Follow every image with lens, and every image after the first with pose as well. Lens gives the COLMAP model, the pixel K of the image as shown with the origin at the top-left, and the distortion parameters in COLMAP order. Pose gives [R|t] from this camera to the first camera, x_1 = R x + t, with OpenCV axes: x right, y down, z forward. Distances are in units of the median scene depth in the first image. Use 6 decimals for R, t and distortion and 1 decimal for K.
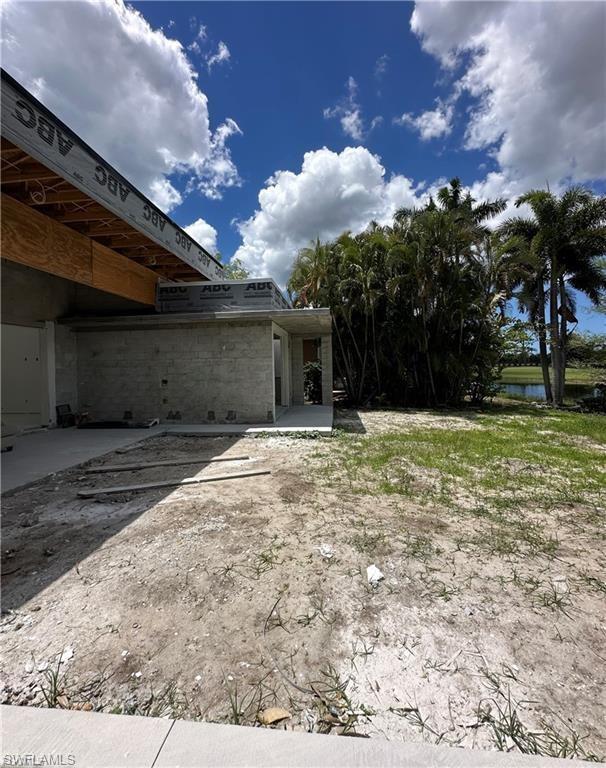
lens RADIAL K [[327.9, 0, 305.7], [0, 327.9, 359.7], [0, 0, 1]] dist [0.004060, 0.000186]
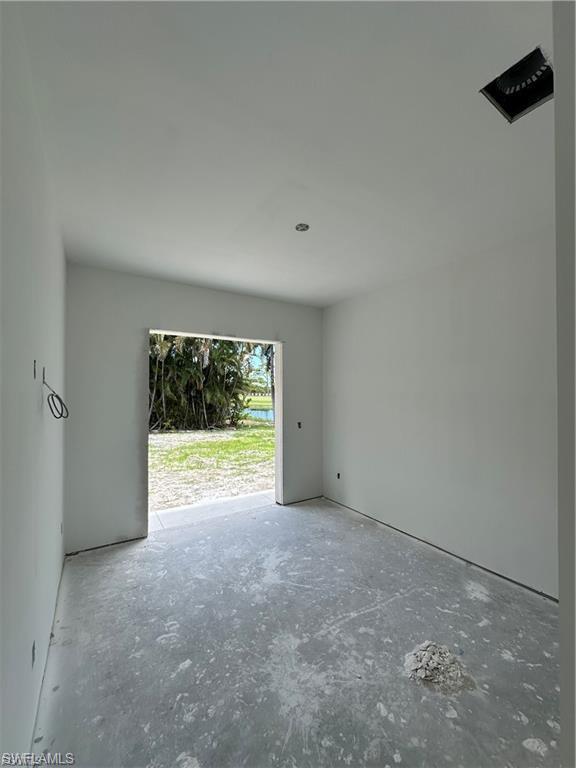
lens RADIAL K [[307.2, 0, 288.4], [0, 307.2, 386.1], [0, 0, 1]] dist [-0.014148, 0.001393]
pose [[0.793653, 0.028366, 0.607709, -0.137097], [-0.023781, 0.999595, -0.015602, -0.027171], [-0.607906, -0.002070, 0.794006, -0.267349]]
